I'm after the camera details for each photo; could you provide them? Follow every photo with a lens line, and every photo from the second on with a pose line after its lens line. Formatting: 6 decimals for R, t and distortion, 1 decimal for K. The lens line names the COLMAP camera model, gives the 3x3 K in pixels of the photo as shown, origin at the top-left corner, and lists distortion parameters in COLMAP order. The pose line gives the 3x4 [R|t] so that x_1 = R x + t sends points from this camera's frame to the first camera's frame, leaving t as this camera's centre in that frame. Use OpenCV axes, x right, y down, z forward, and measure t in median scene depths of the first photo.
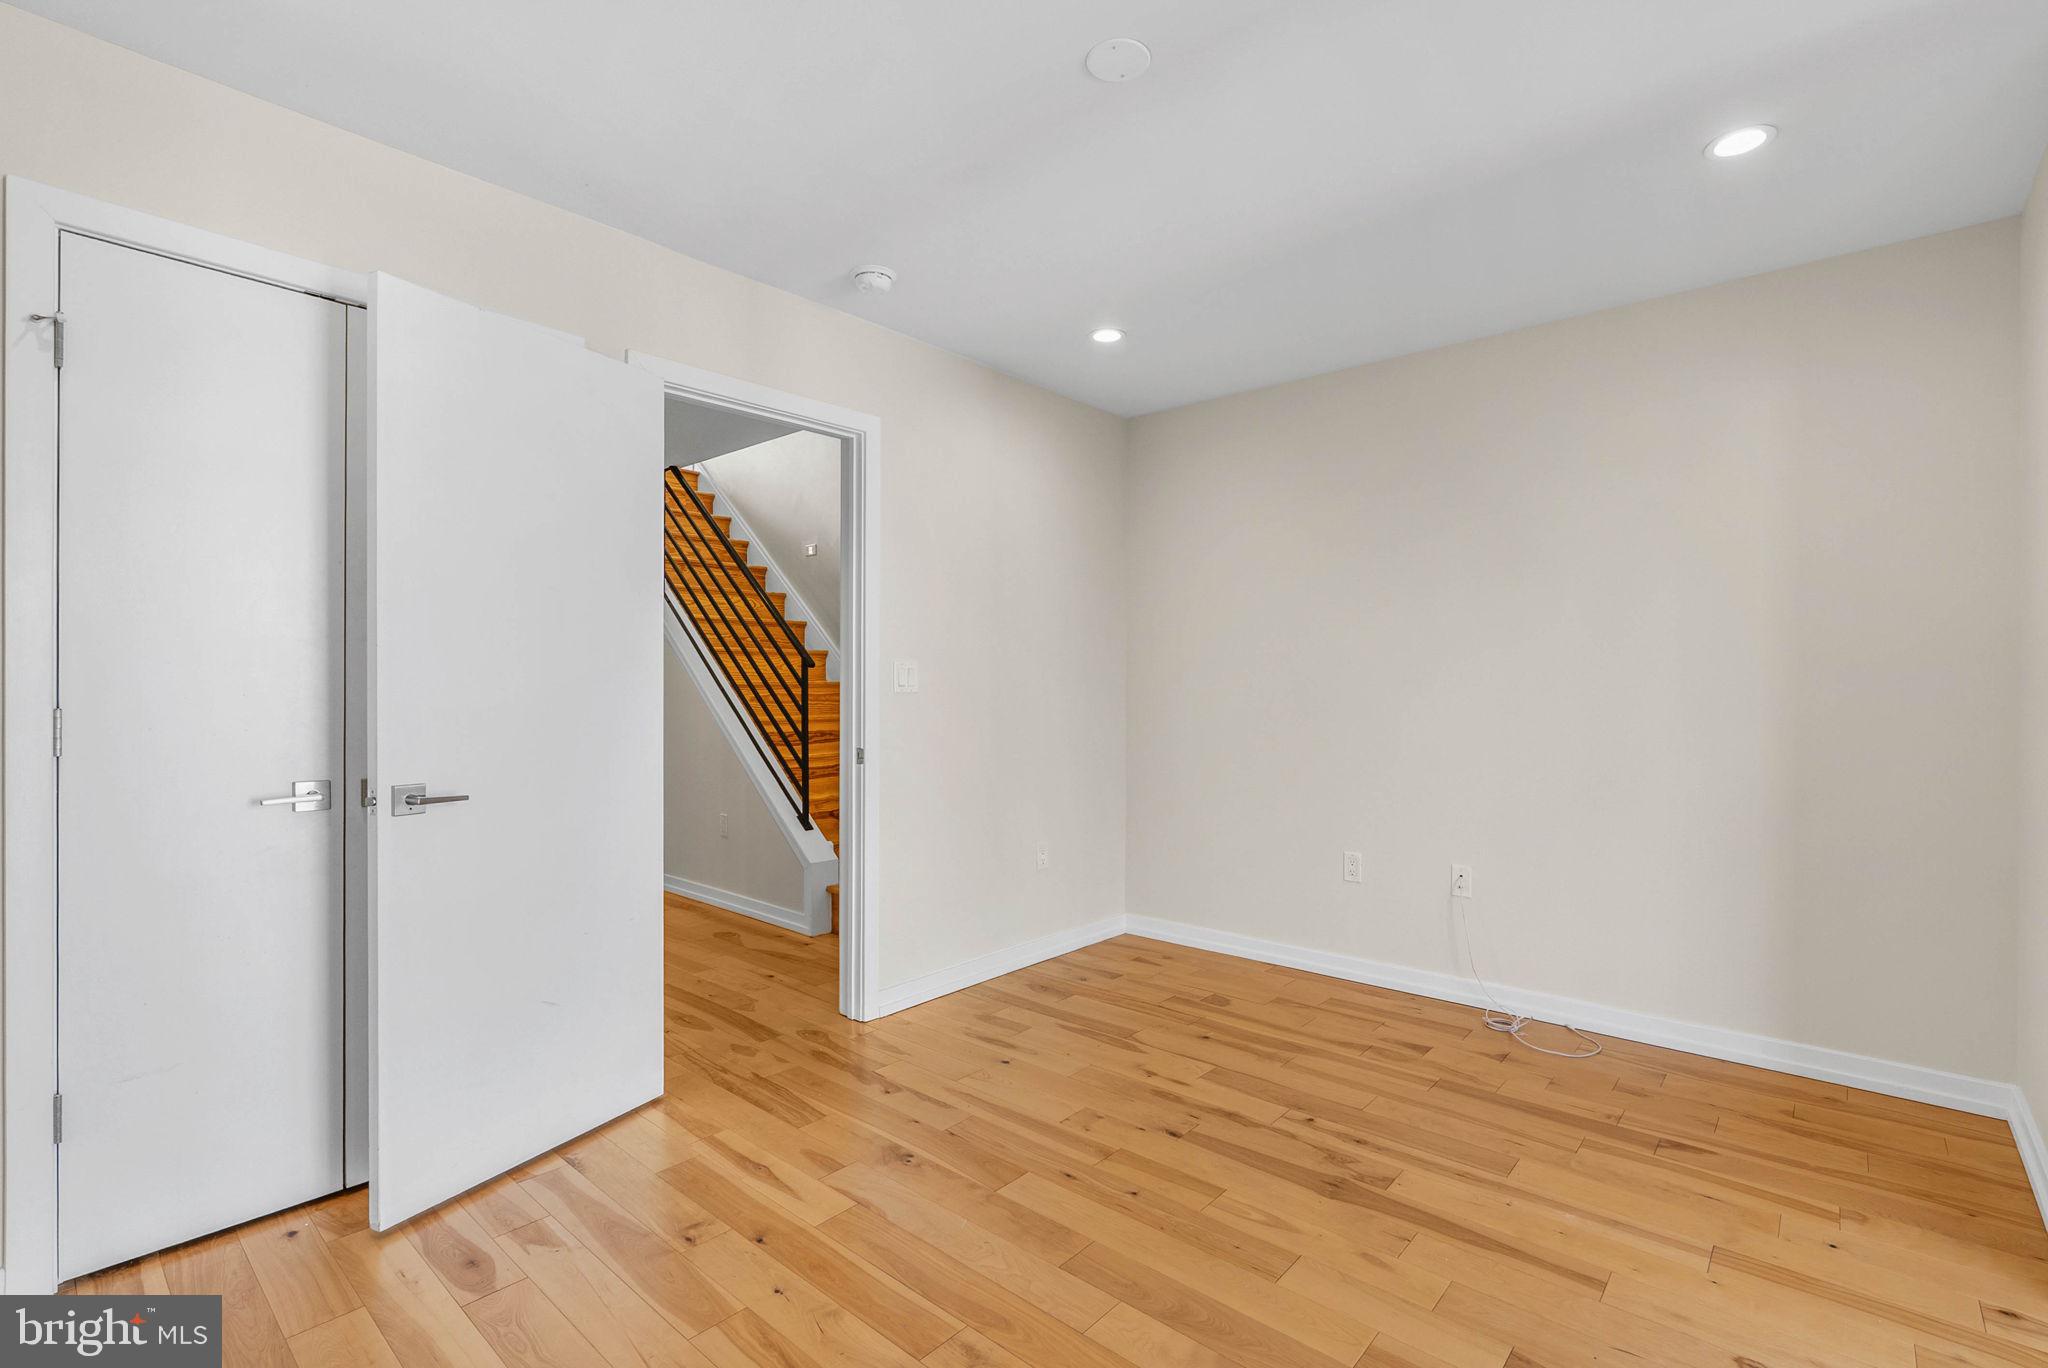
lens RADIAL K [[929.1, 0, 1028.7], [0, 929.1, 683.0], [0, 0, 1]] dist [-0.014560, 0.006348]
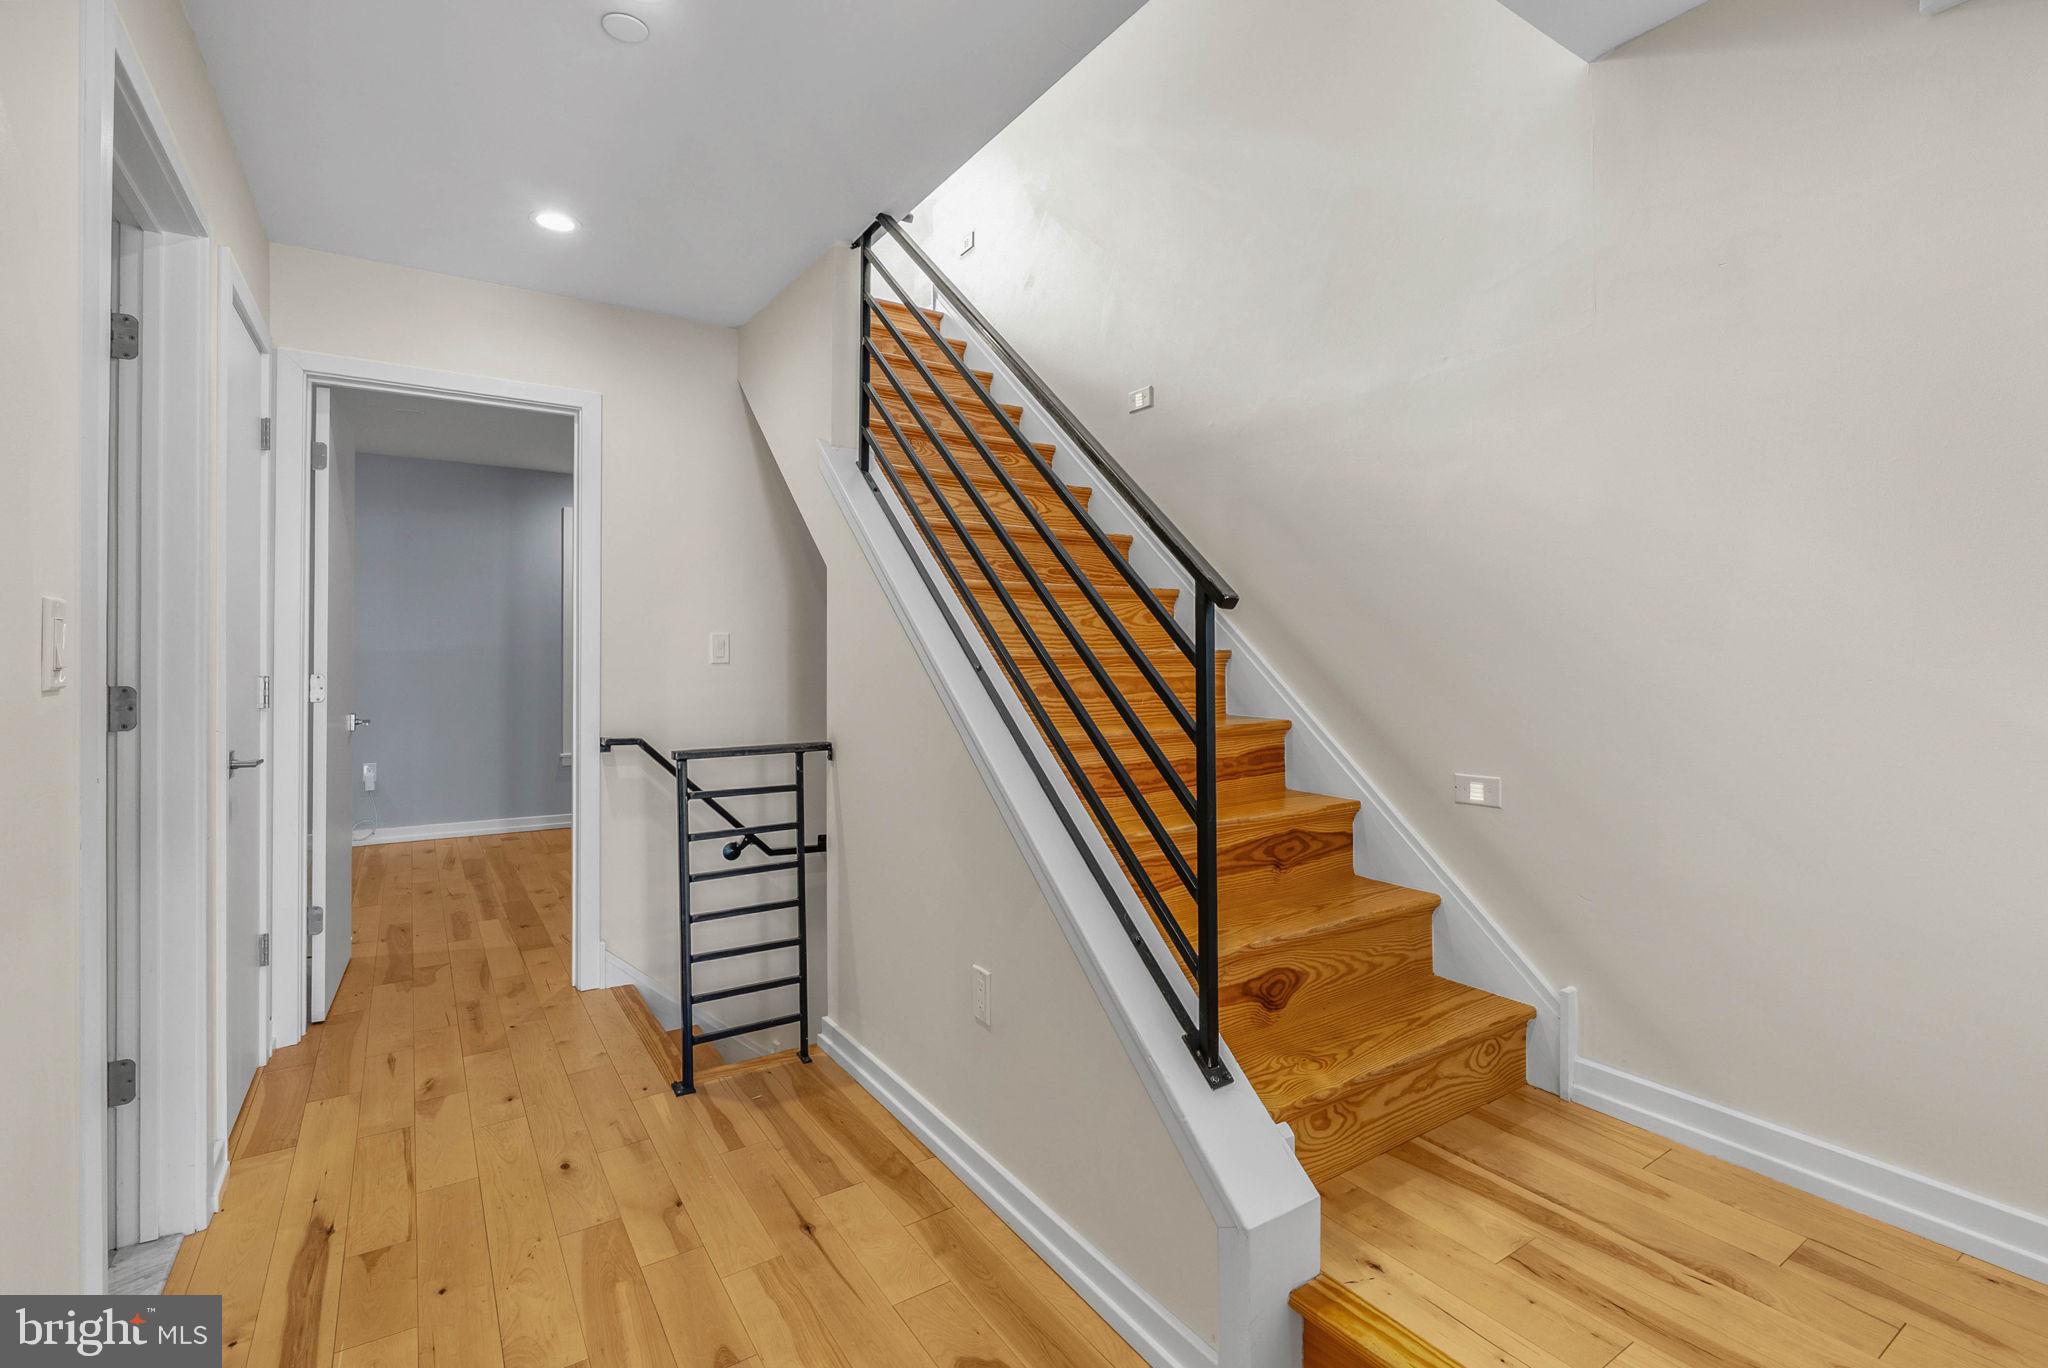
lens RADIAL K [[944.4, 0, 1021.8], [0, 944.4, 664.8], [0, 0, 1]] dist [-0.001225, -0.000164]
pose [[0.962354, 0.008504, -0.271667, -0.189701], [-0.004849, 0.999889, 0.014122, -0.001213], [0.271757, -0.012273, 0.962288, 0.572256]]
